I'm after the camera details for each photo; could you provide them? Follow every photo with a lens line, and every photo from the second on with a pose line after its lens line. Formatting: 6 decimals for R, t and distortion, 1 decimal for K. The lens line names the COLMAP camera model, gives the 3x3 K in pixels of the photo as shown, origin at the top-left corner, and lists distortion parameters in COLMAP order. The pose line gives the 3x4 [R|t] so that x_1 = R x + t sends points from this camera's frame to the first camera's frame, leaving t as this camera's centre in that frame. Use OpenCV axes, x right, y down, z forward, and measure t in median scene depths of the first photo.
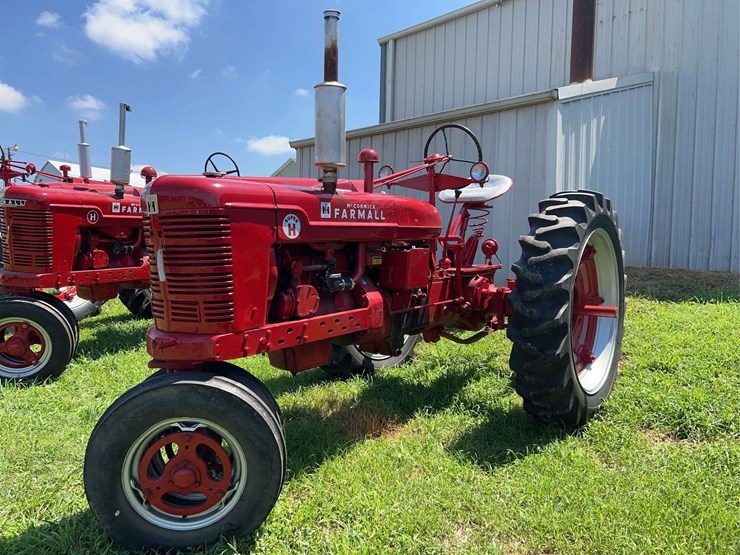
lens RADIAL K [[561.5, 0, 383.7], [0, 561.5, 269.4], [0, 0, 1]] dist [0.043011, 0.000191]
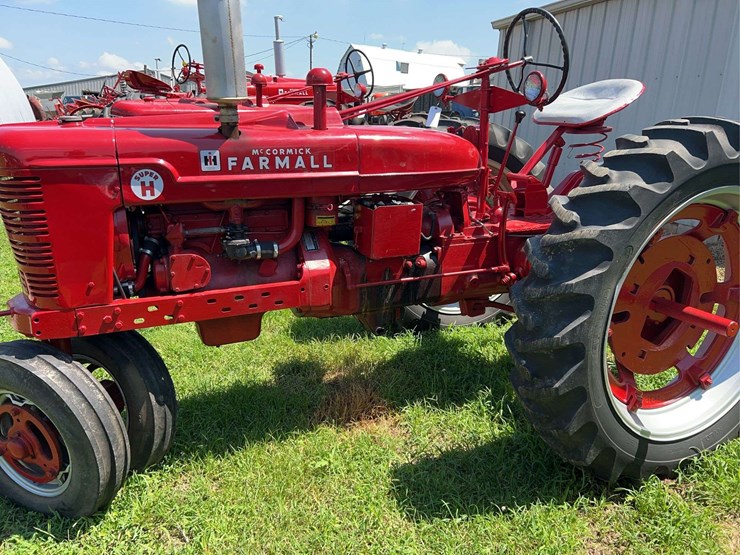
lens RADIAL K [[567.1, 0, 370.0], [0, 567.1, 277.5], [0, 0, 1]] dist [0.048048, -0.049301]
pose [[0.872223, 0.144744, -0.467201, 0.411037], [-0.041980, 0.973838, 0.223332, -0.114490], [0.487304, -0.175182, 0.855480, 0.349392]]
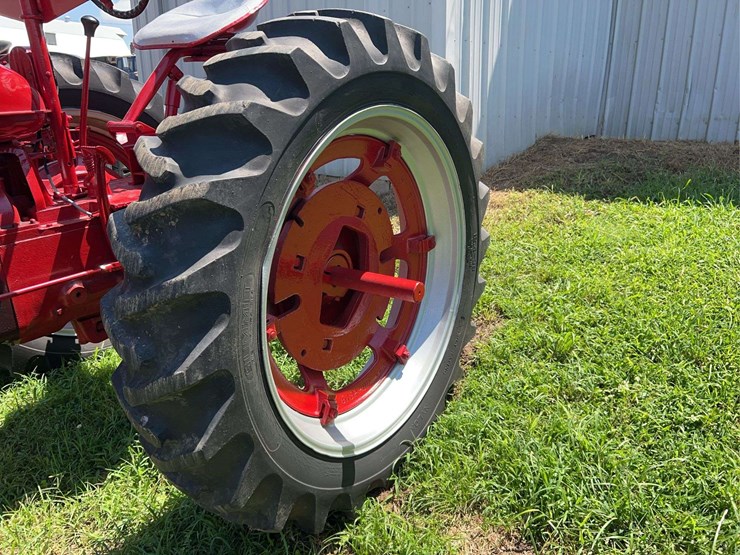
lens RADIAL K [[561.7, 0, 370.0], [0, 561.7, 277.5], [0, 0, 1]] dist [0.069962, -0.055440]
pose [[0.999442, -0.033360, 0.001541, 0.431731], [0.031836, 0.965684, 0.257760, -0.067421], [-0.010087, -0.257568, 0.966208, 0.644446]]
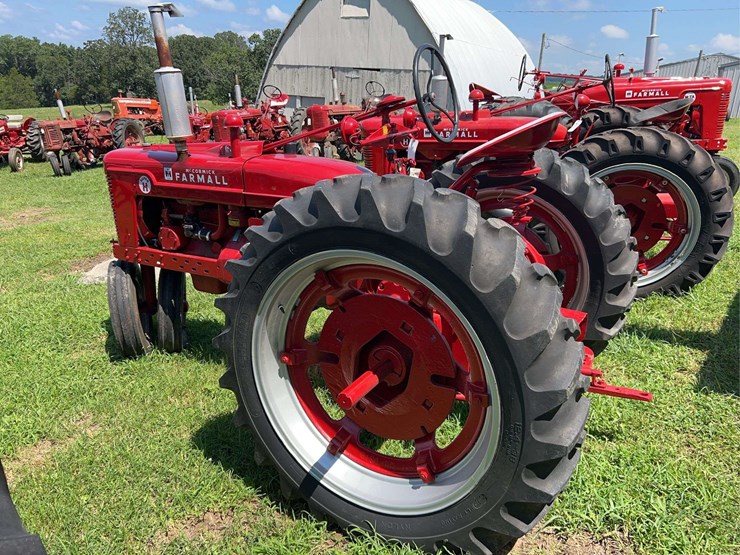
lens RADIAL K [[567.1, 0, 370.0], [0, 567.1, 277.5], [0, 0, 1]] dist [0.048048, -0.049301]
pose [[0.109751, 0.296328, -0.948759, 1.069976], [-0.050143, 0.954961, 0.292464, -0.242872], [0.992693, 0.015475, 0.119667, 1.118843]]
